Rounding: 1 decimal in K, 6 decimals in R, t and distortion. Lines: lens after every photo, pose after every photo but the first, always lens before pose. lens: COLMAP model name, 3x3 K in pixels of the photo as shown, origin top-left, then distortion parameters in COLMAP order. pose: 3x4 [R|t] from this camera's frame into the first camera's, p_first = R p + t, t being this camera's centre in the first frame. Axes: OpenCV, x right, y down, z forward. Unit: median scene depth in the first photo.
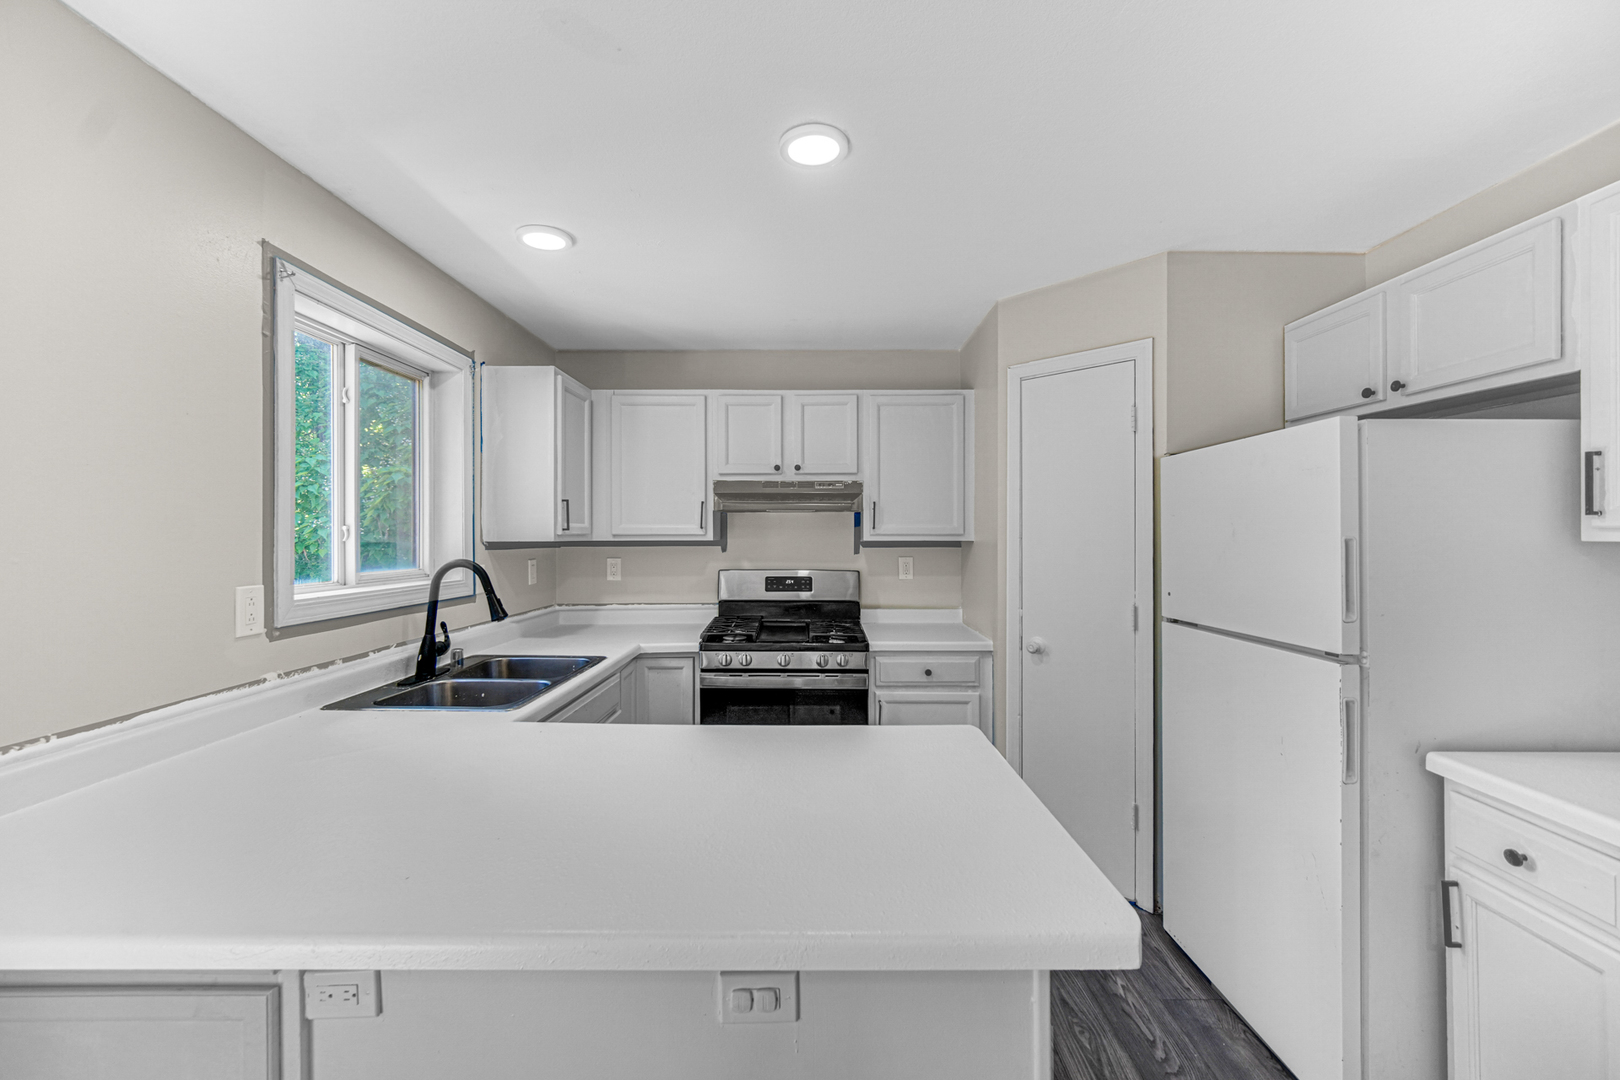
lens RADIAL K [[643.5, 0, 813.8], [0, 643.5, 533.5], [0, 0, 1]] dist [-0.001713, -0.000539]
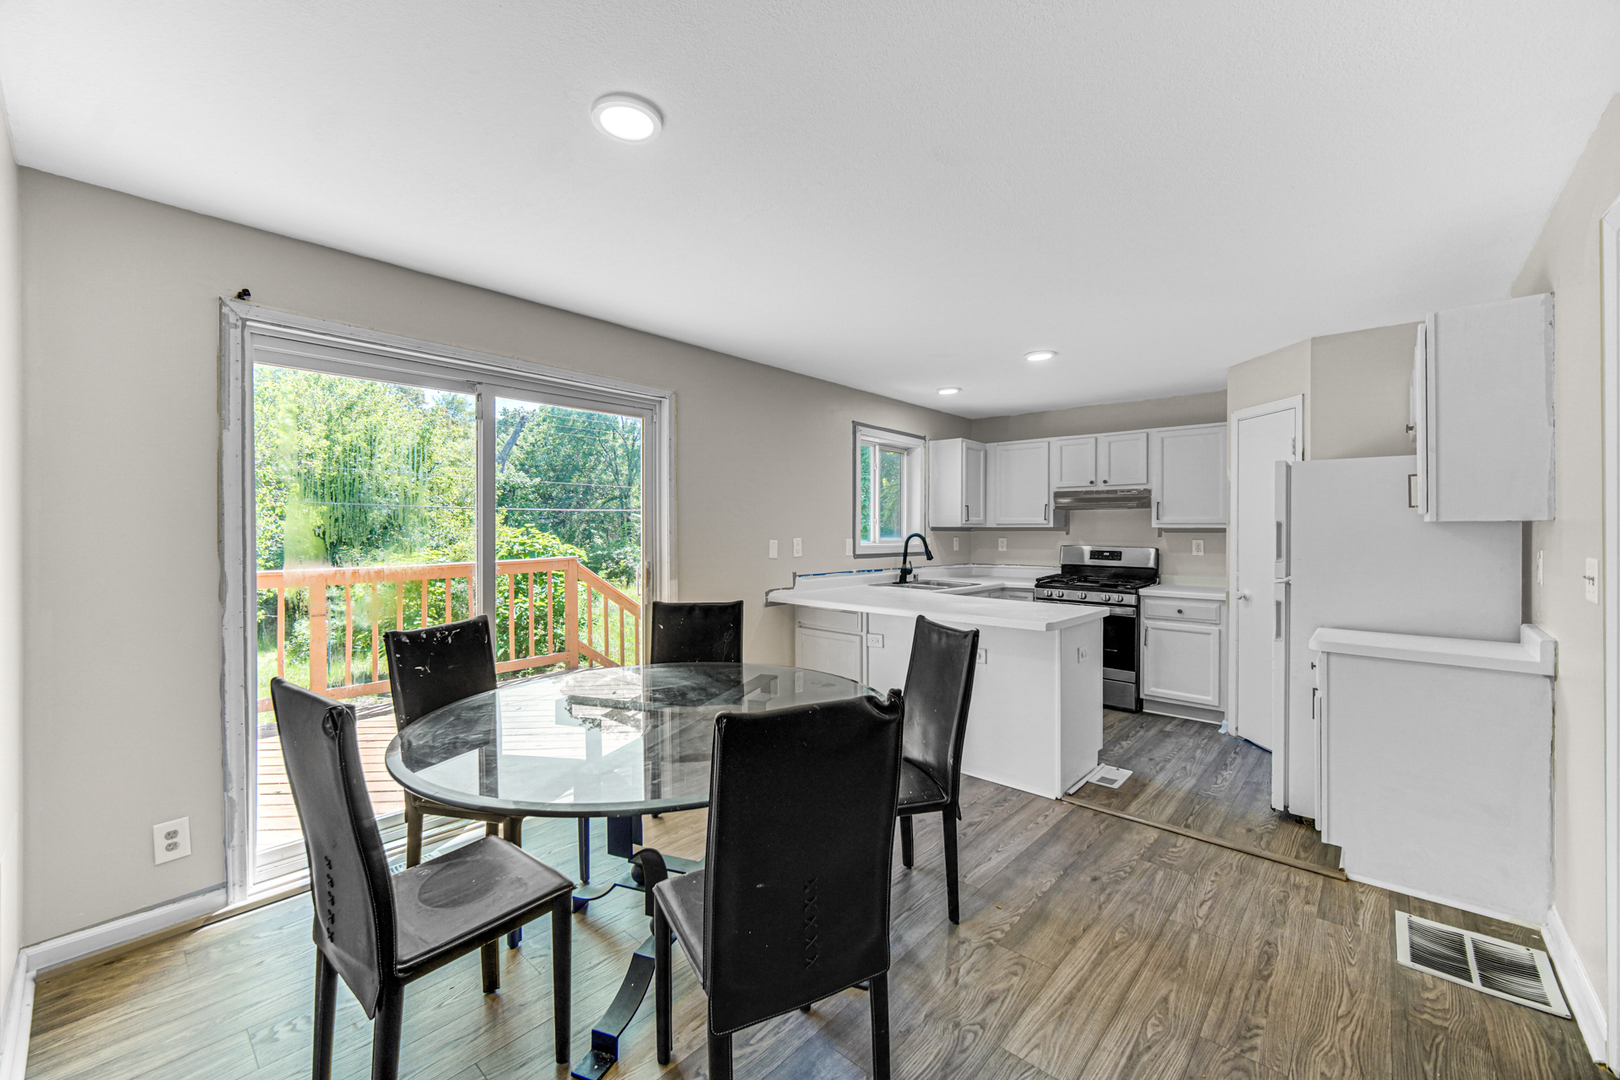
lens RADIAL K [[643.5, 0, 811.8], [0, 643.5, 530.3], [0, 0, 1]] dist [-0.001713, -0.000539]
pose [[0.749645, 0.004608, -0.661824, 0.620097], [-0.003217, 0.999989, 0.003318, 0.020384], [0.661832, -0.000359, 0.749652, -0.868433]]
